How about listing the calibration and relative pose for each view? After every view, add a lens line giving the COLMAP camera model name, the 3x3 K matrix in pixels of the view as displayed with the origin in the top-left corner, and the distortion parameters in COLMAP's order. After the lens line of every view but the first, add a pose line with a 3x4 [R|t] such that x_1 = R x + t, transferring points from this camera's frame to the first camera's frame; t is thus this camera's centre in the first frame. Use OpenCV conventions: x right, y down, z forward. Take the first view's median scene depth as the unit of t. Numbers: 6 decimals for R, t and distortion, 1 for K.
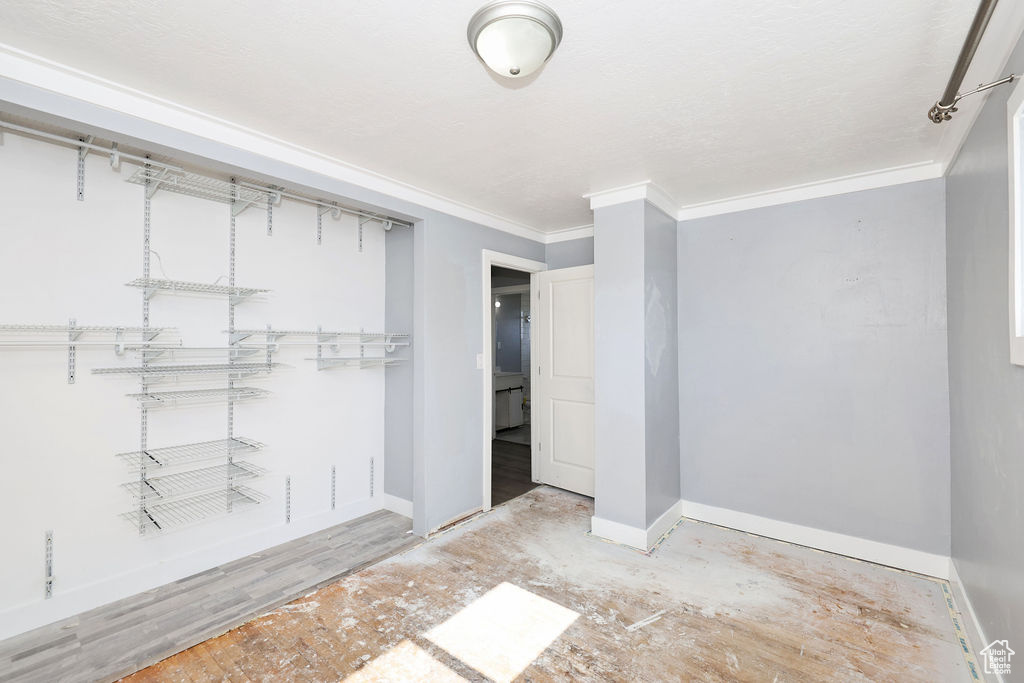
lens RADIAL K [[435.7, 0, 515.4], [0, 435.7, 339.1], [0, 0, 1]] dist [-0.002676, -0.000316]
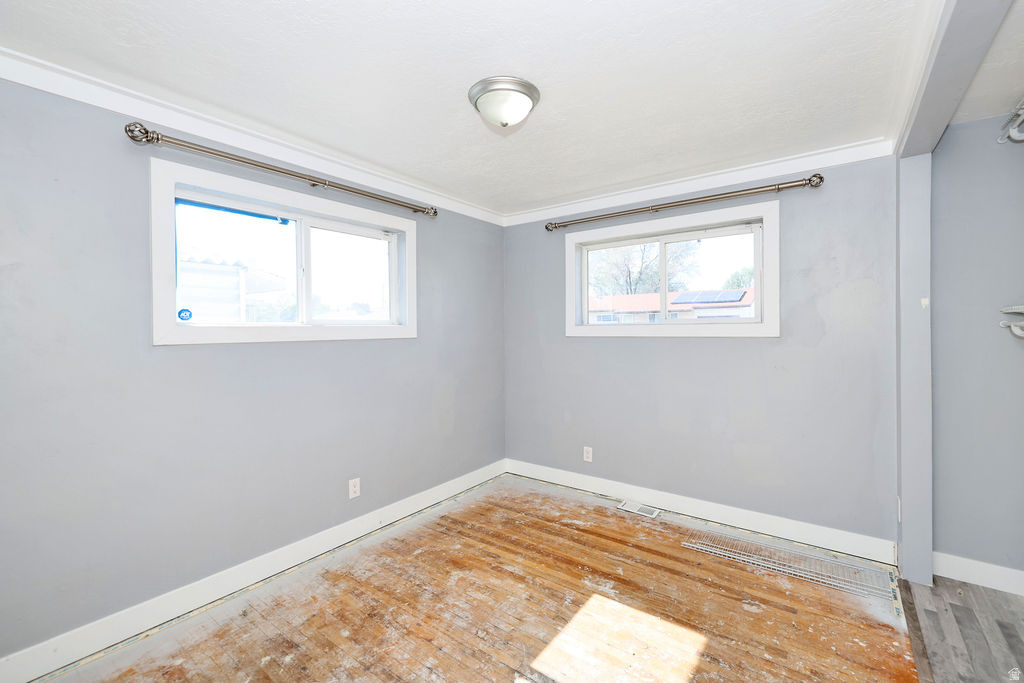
lens RADIAL K [[435.7, 0, 510.3], [0, 435.7, 336.1], [0, 0, 1]] dist [-0.002676, -0.000316]
pose [[-0.999903, 0.009039, -0.010623, -0.001774], [0.008865, 0.999829, 0.016243, 0.011775], [0.010768, 0.016147, -0.999812, 1.498299]]
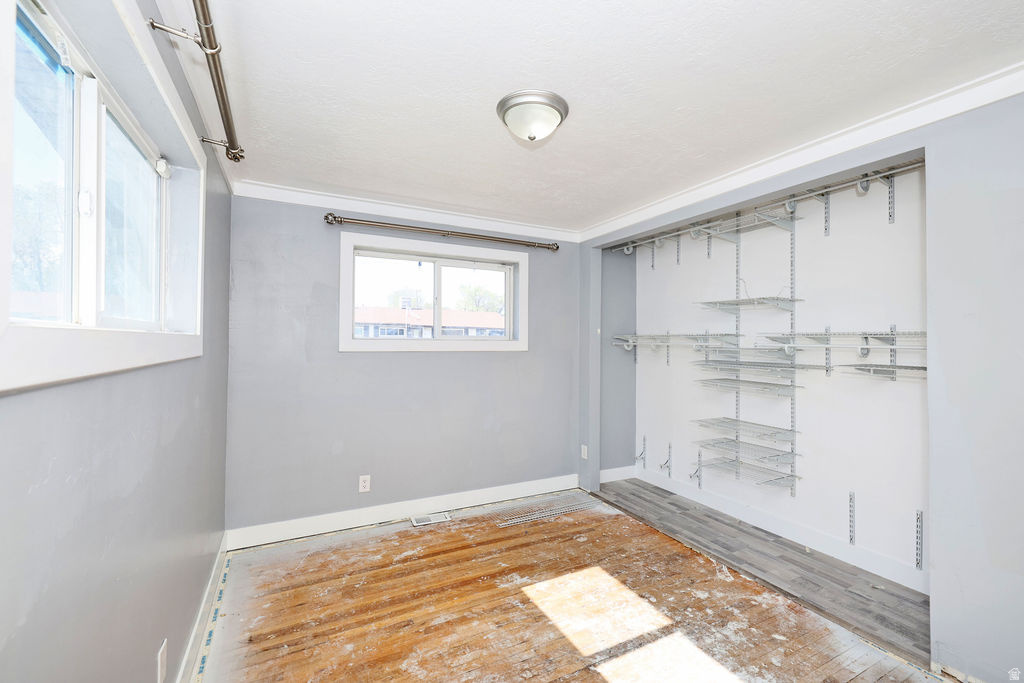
lens RADIAL K [[435.7, 0, 513.7], [0, 435.7, 340.4], [0, 0, 1]] dist [-0.002676, -0.000316]
pose [[-0.415385, -0.009748, -0.909593, 0.779694], [-0.006570, 0.999949, -0.007716, 0.012640], [0.909622, 0.002771, -0.415428, 0.955939]]
